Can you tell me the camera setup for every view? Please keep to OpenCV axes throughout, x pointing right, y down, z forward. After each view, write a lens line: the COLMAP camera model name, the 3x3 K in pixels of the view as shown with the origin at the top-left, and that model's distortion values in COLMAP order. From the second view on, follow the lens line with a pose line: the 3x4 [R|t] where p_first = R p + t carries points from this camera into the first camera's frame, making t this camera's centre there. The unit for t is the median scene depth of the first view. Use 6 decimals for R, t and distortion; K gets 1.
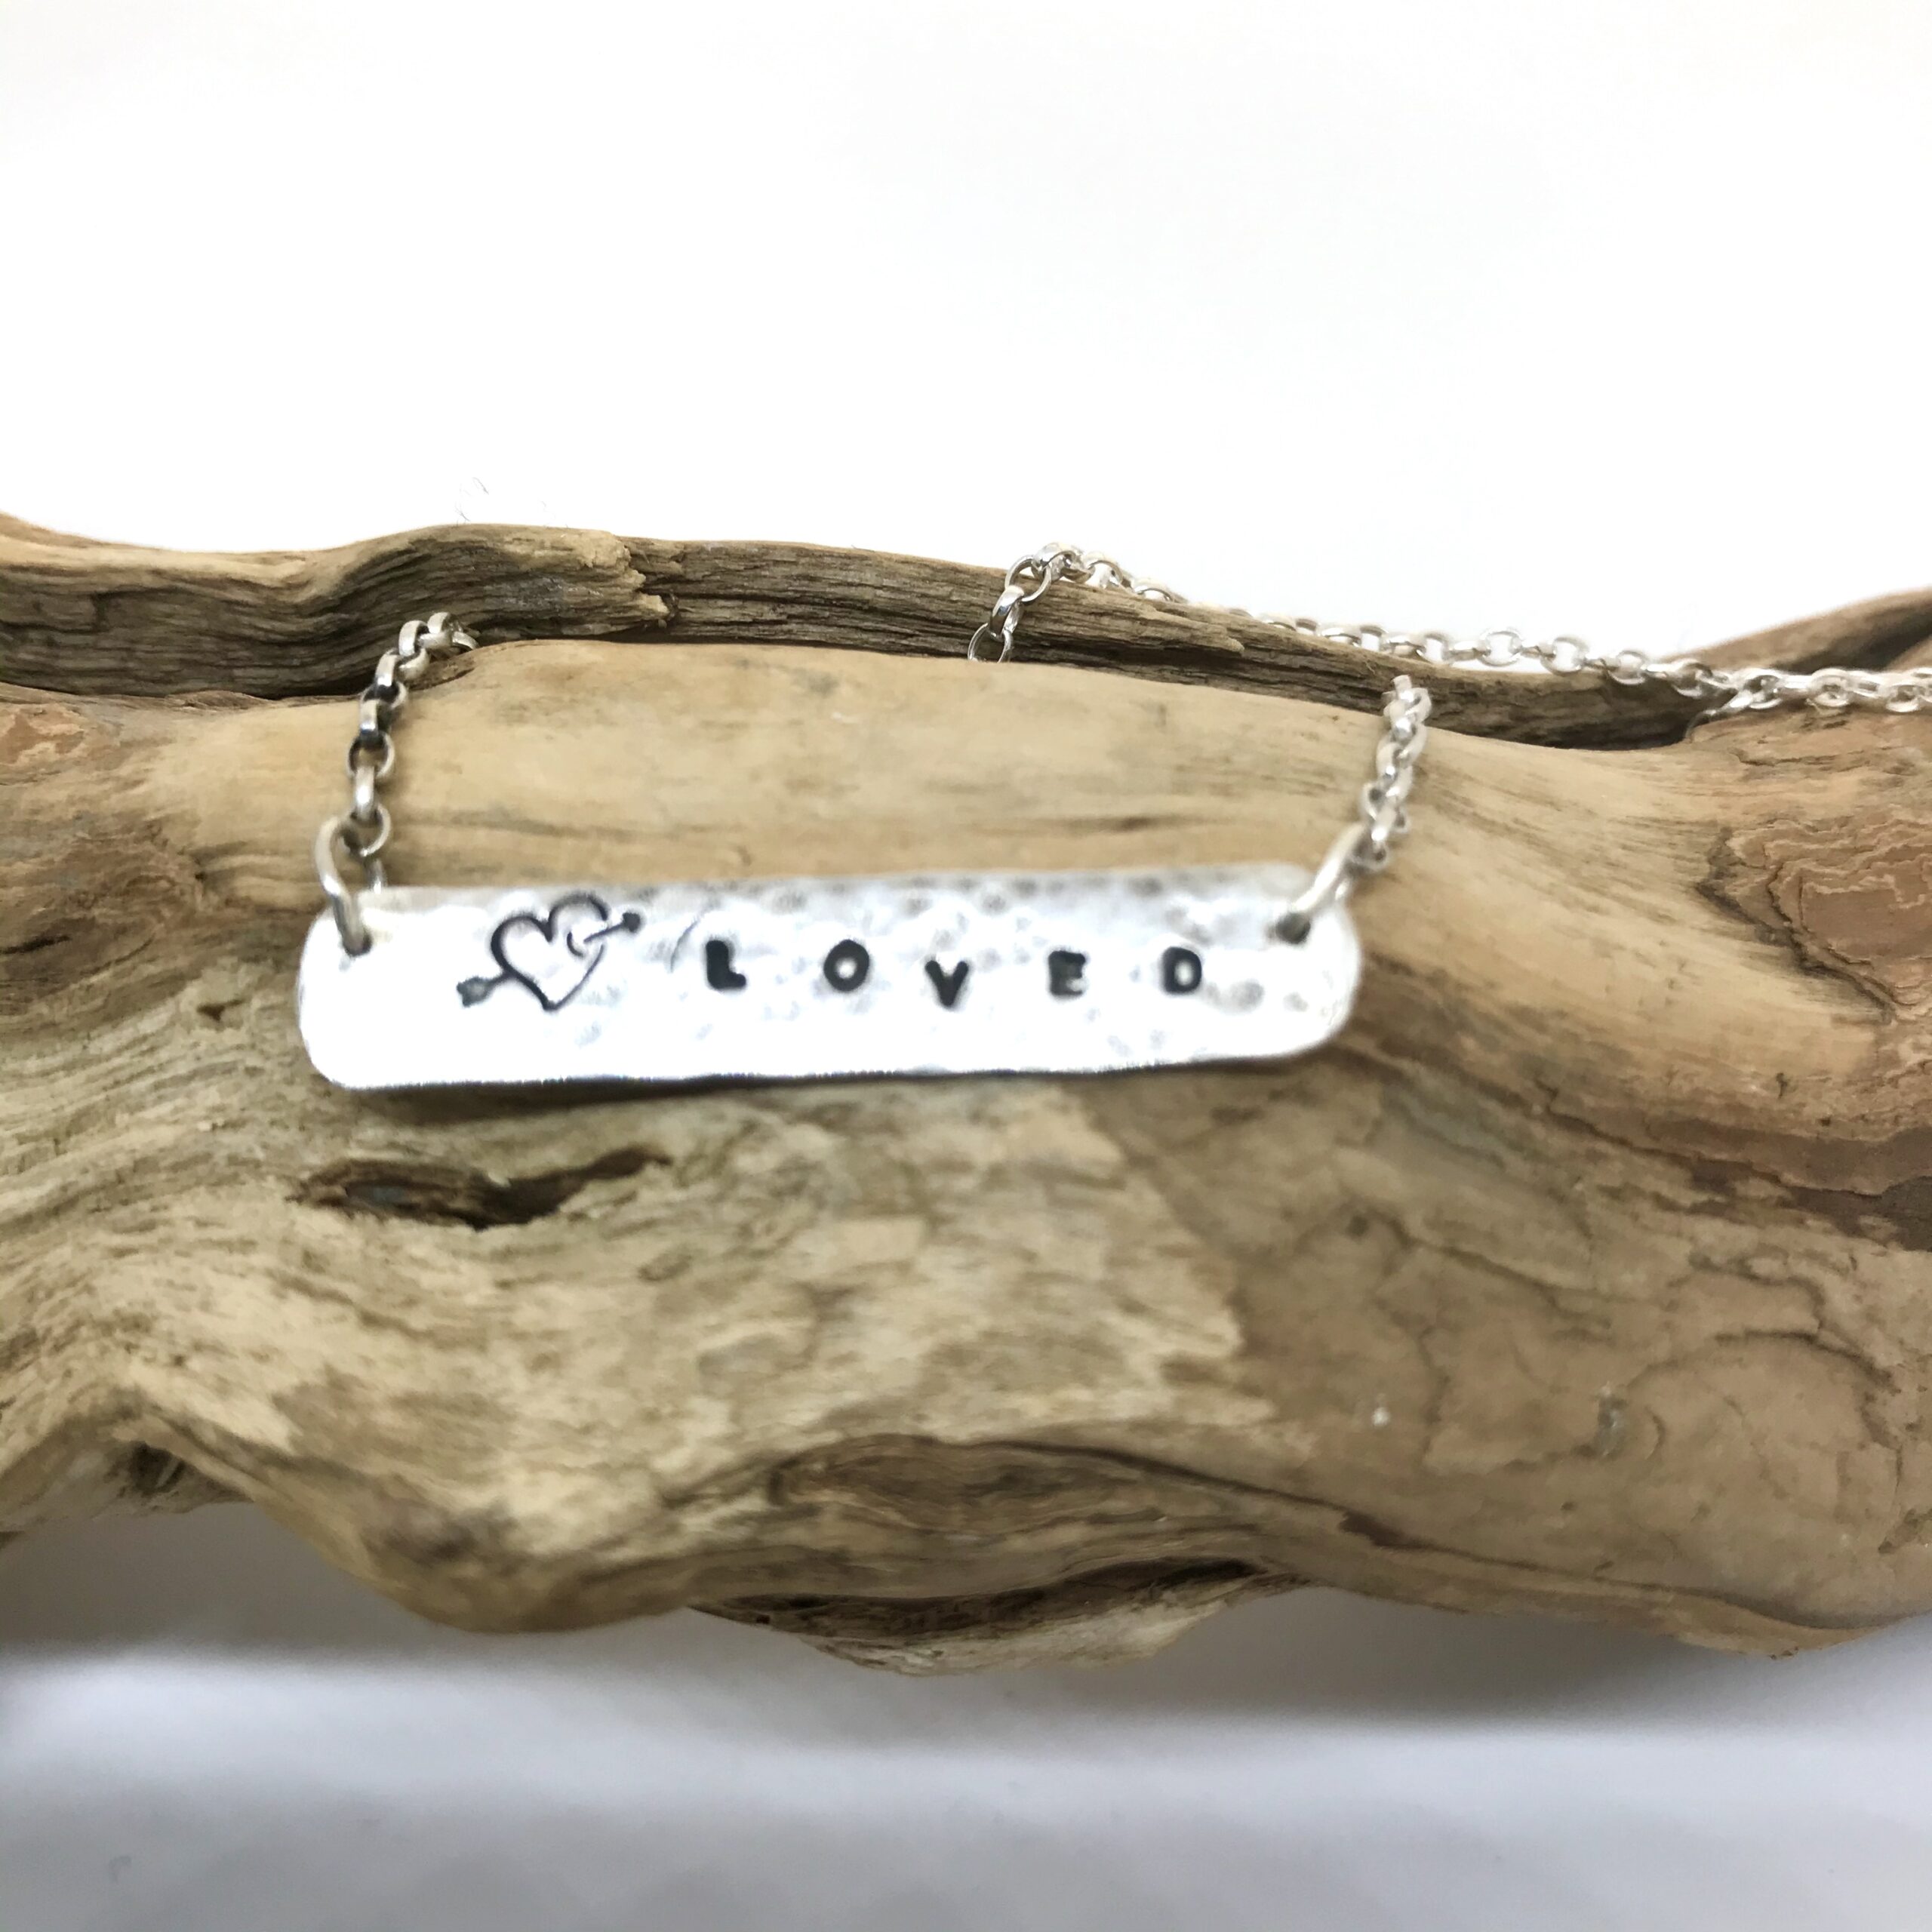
lens RADIAL K [[2275.6, 0, 978.5], [0, 2275.6, 970.2], [0, 0, 1]] dist [-0.023952, 0.000000]
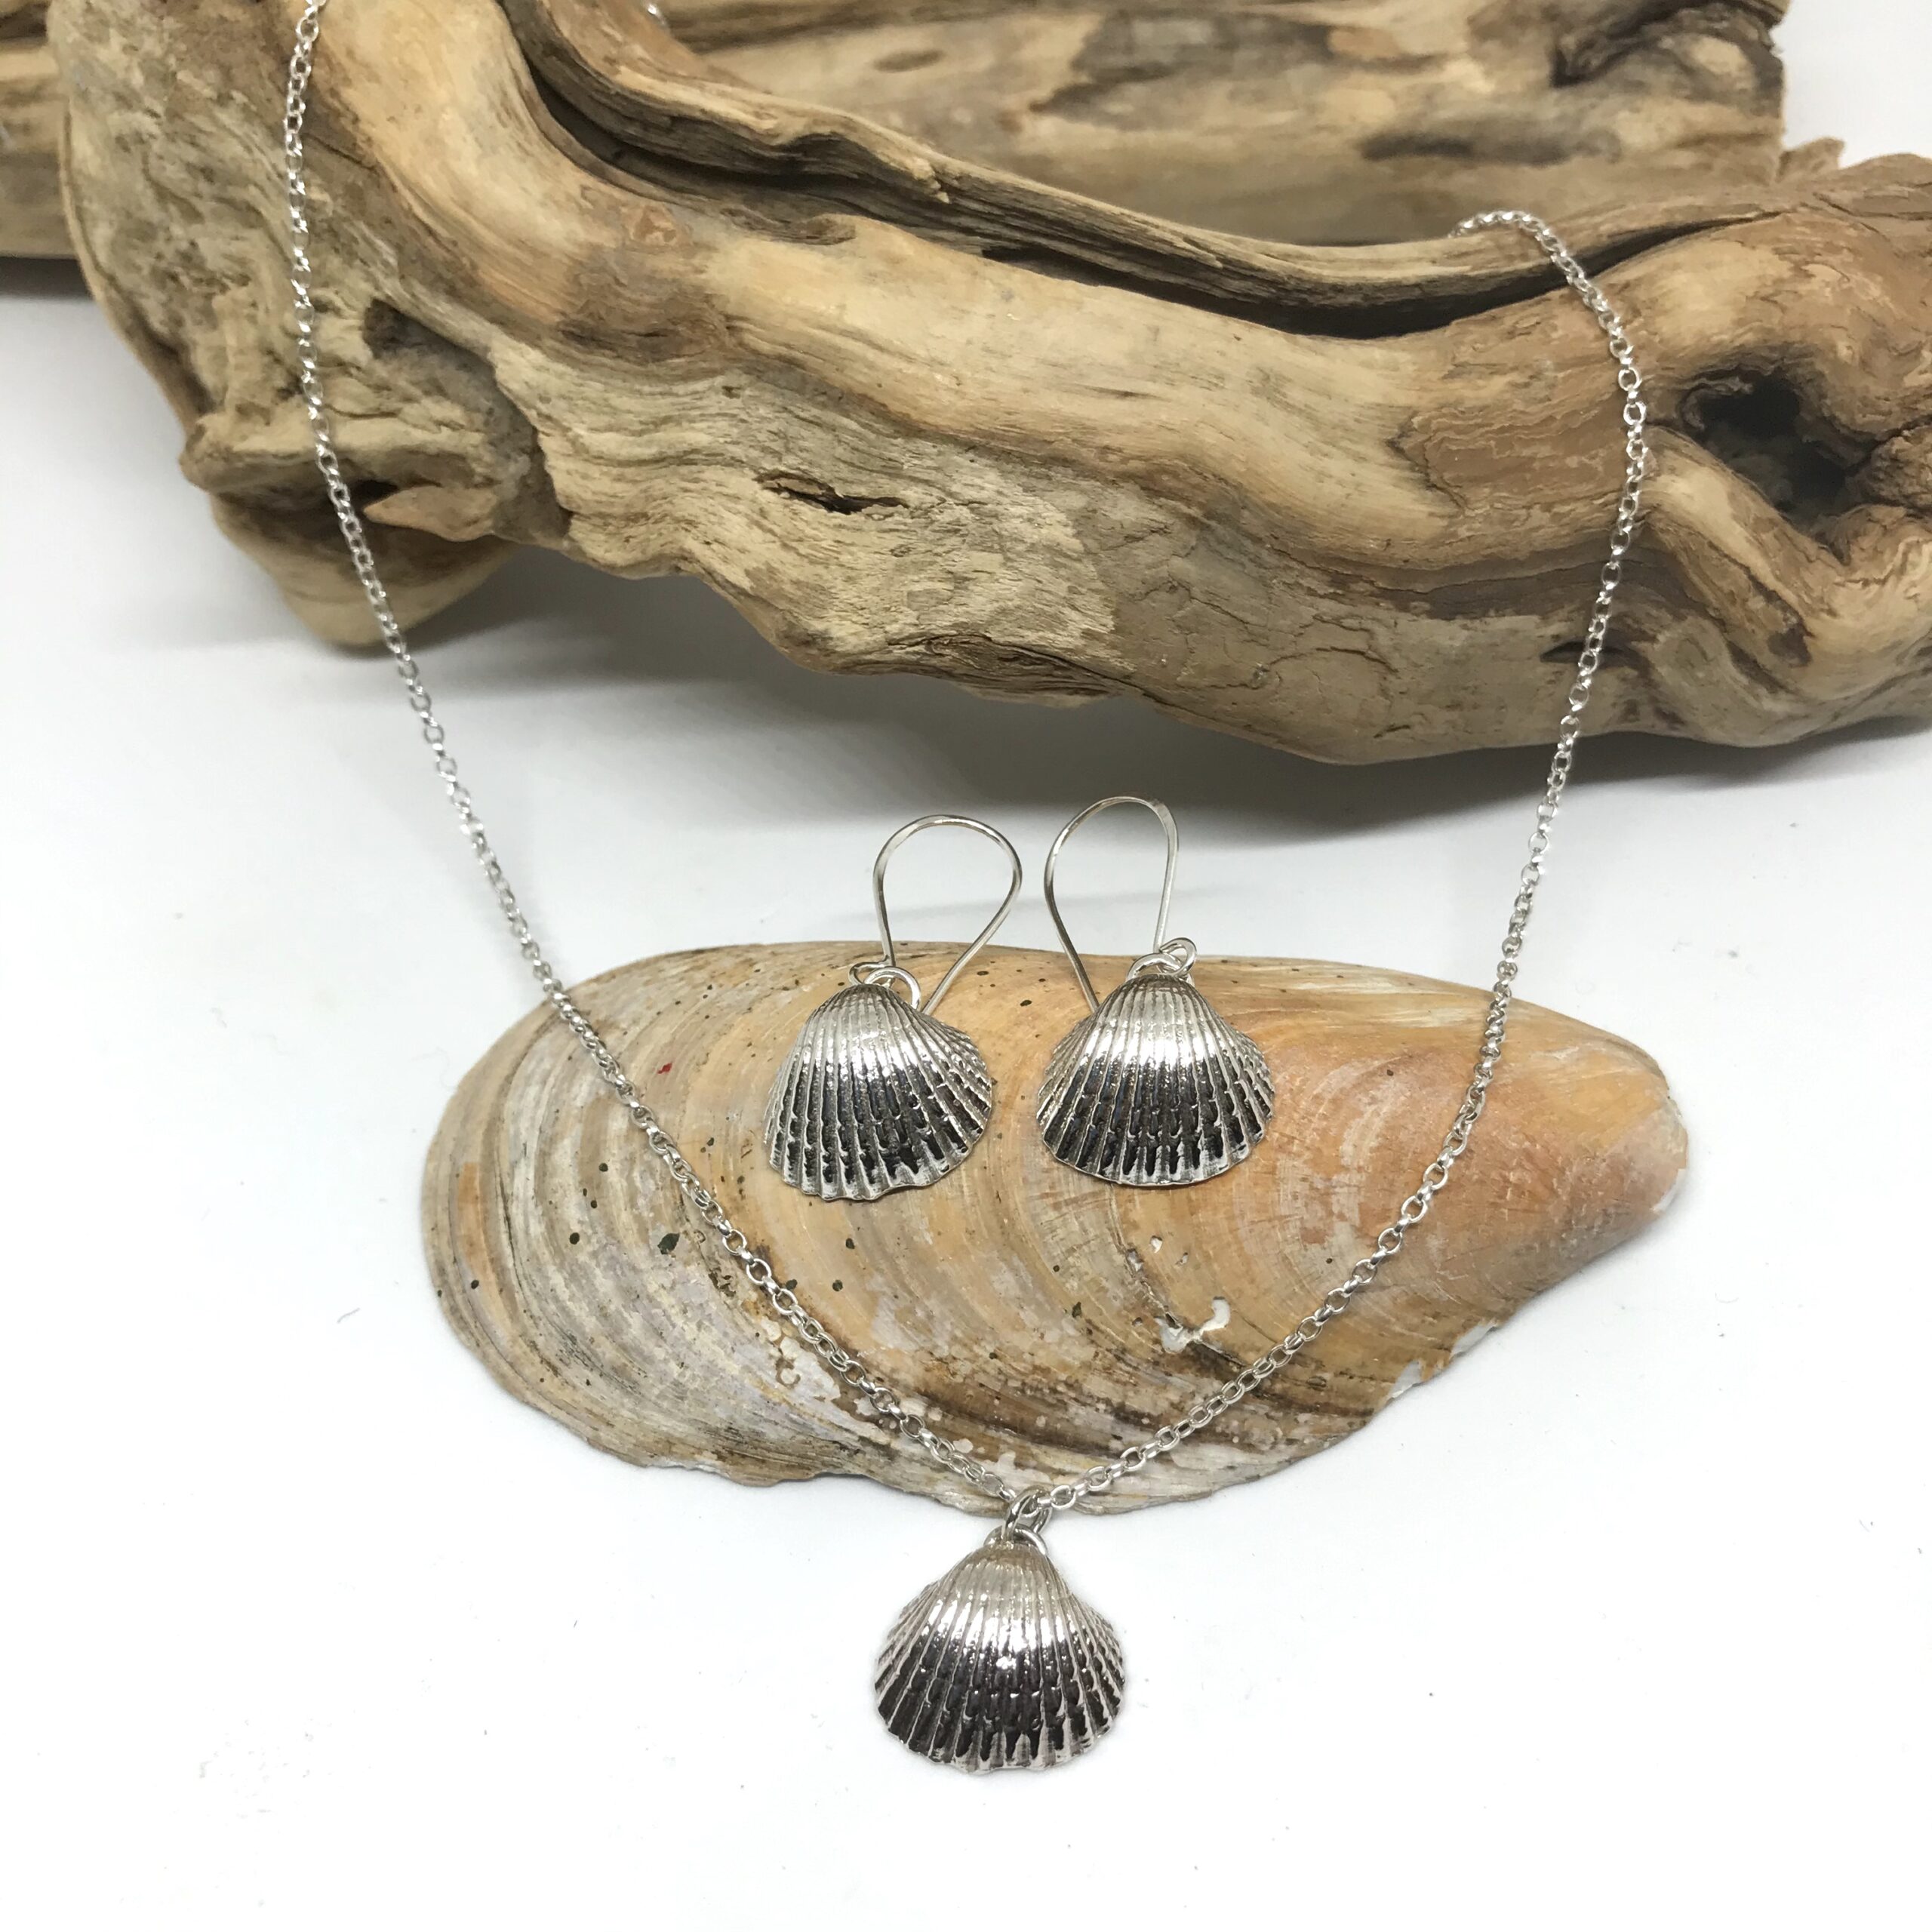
lens RADIAL K [[2275.6, 0, 949.4], [0, 2275.6, 1006.0], [0, 0, 1]] dist [-0.023952, 0.000000]
pose [[0.978027, 0.206671, -0.027396, 0.086500], [-0.158930, 0.824163, 0.543596, -0.805677], [0.134925, -0.527298, 0.838899, -1.335670]]
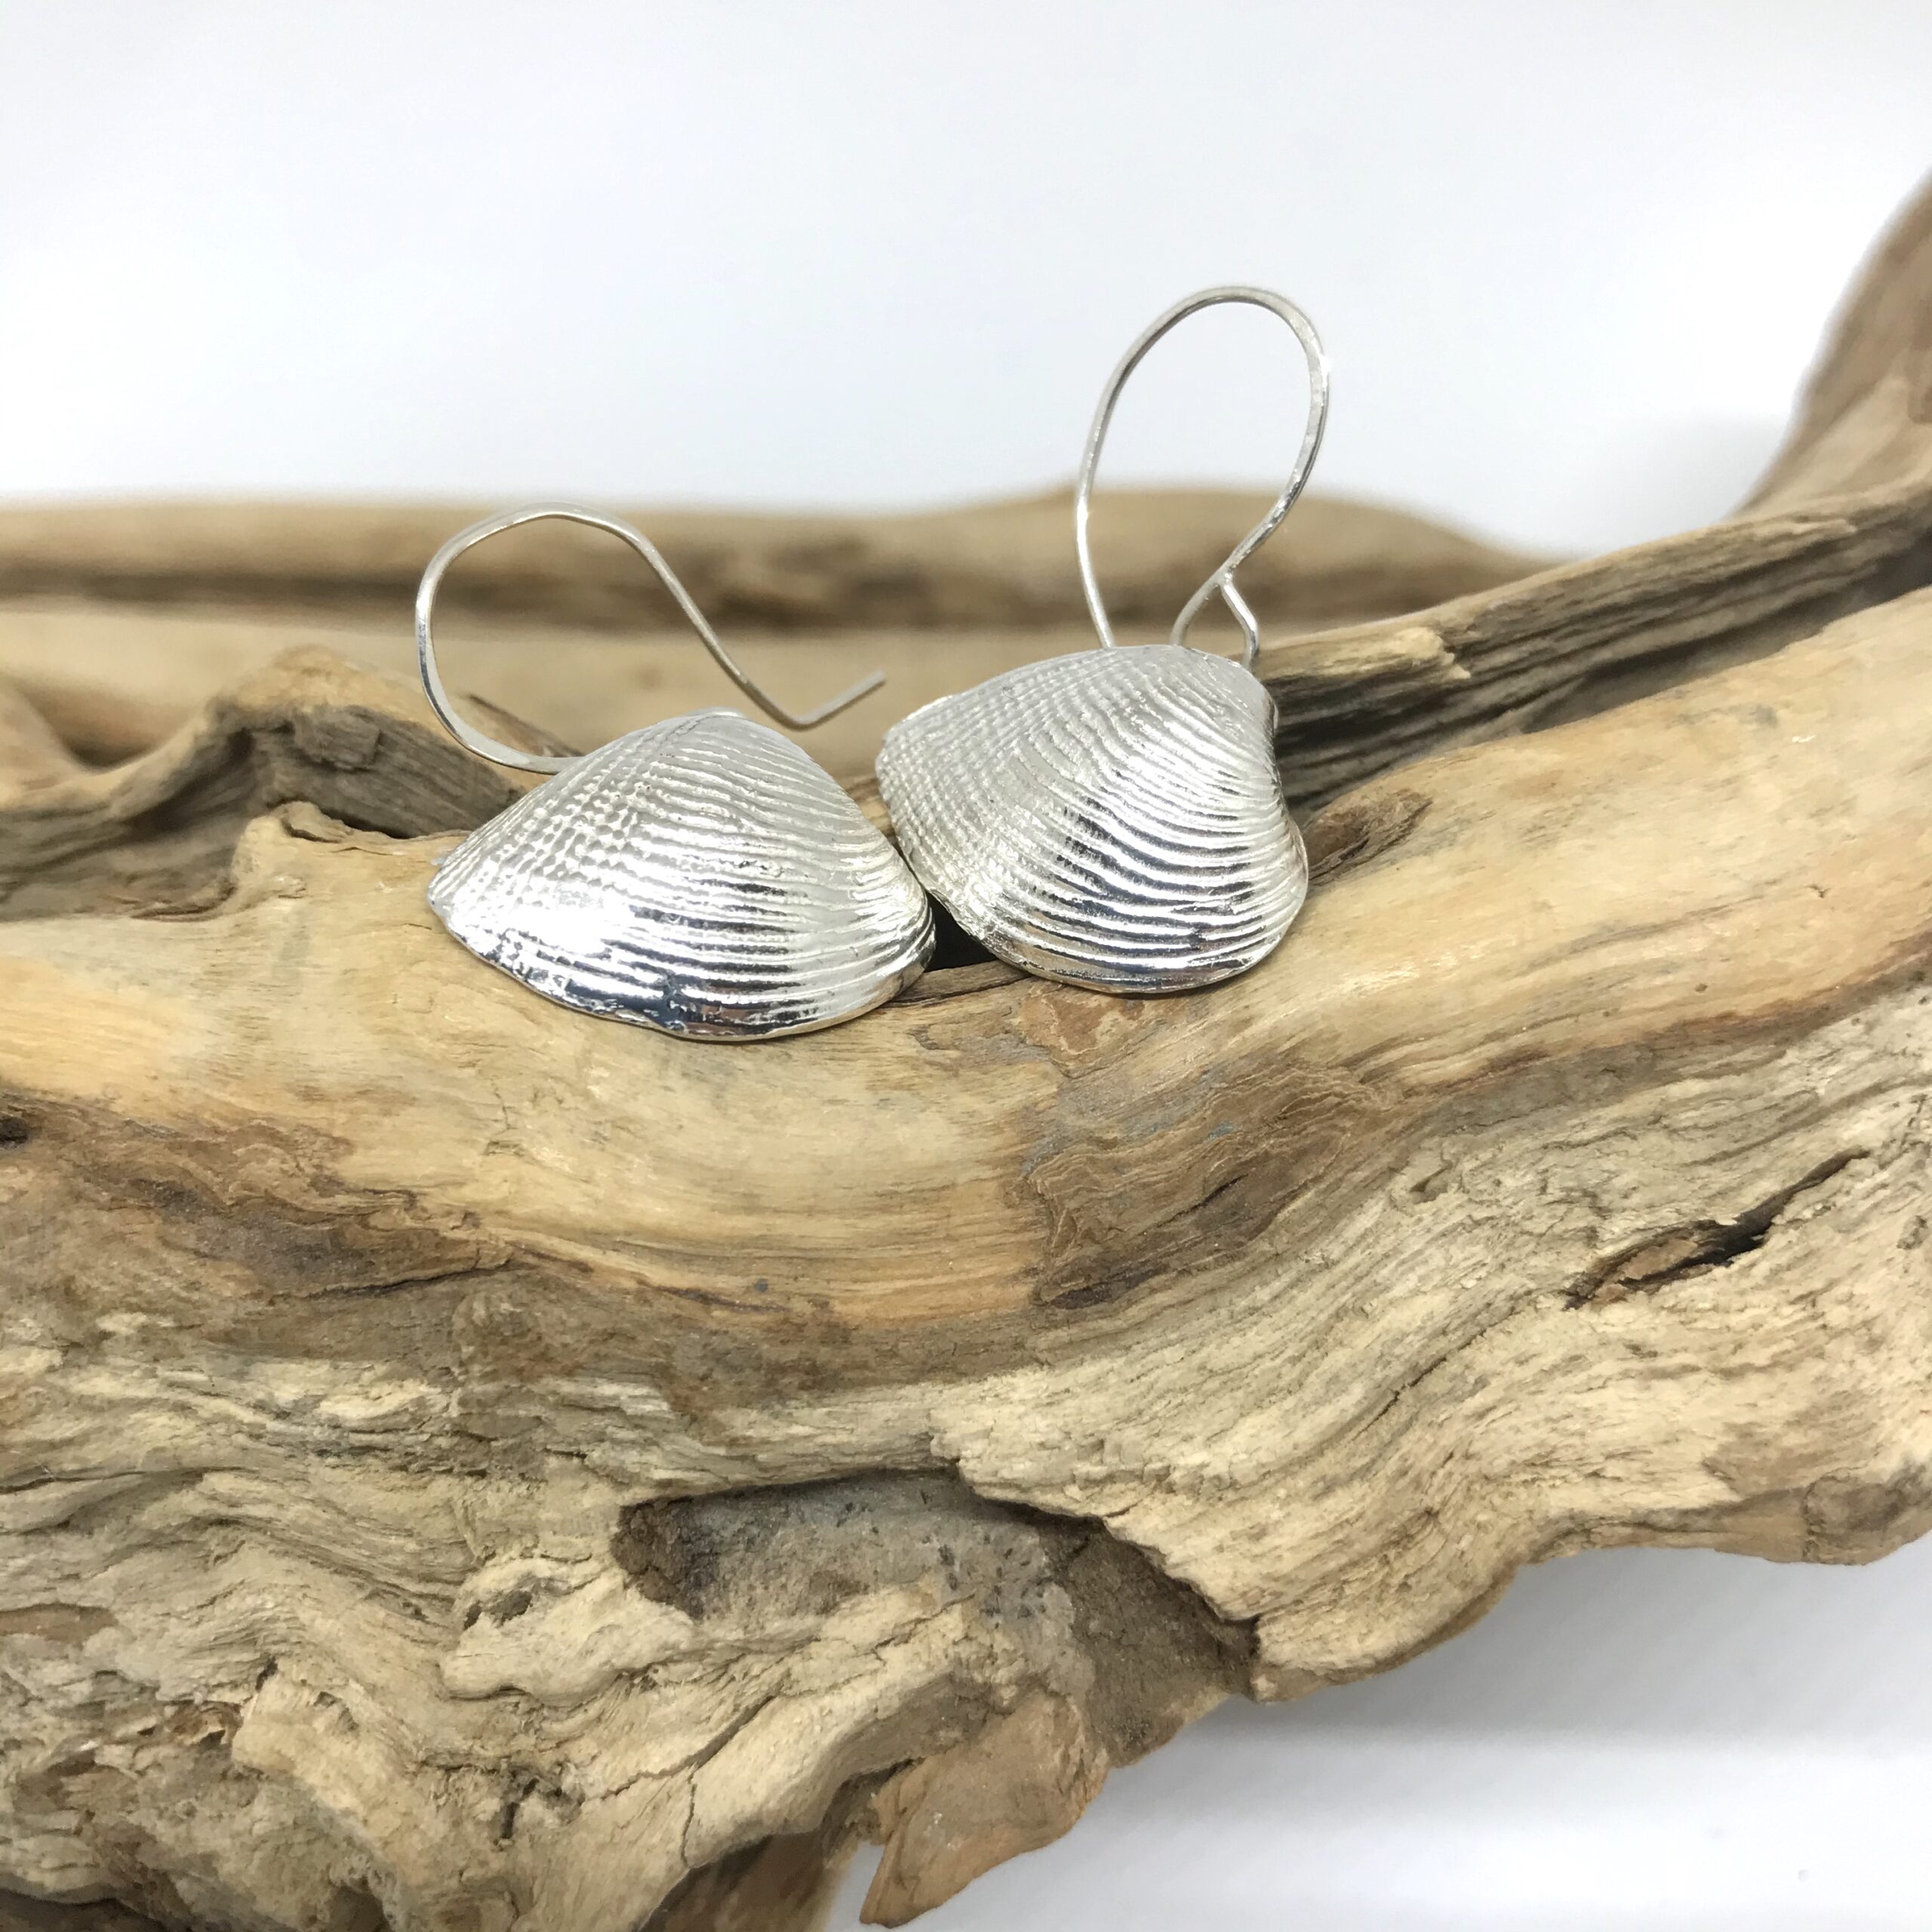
lens RADIAL K [[2275.6, 0, 953.3], [0, 2275.6, 962.4], [0, 0, 1]] dist [-0.023952, 0.000000]
pose [[0.882415, -0.378973, 0.278790, -0.849372], [0.312166, 0.914968, 0.255708, -0.461601], [-0.351990, -0.138612, 0.925683, 0.065184]]
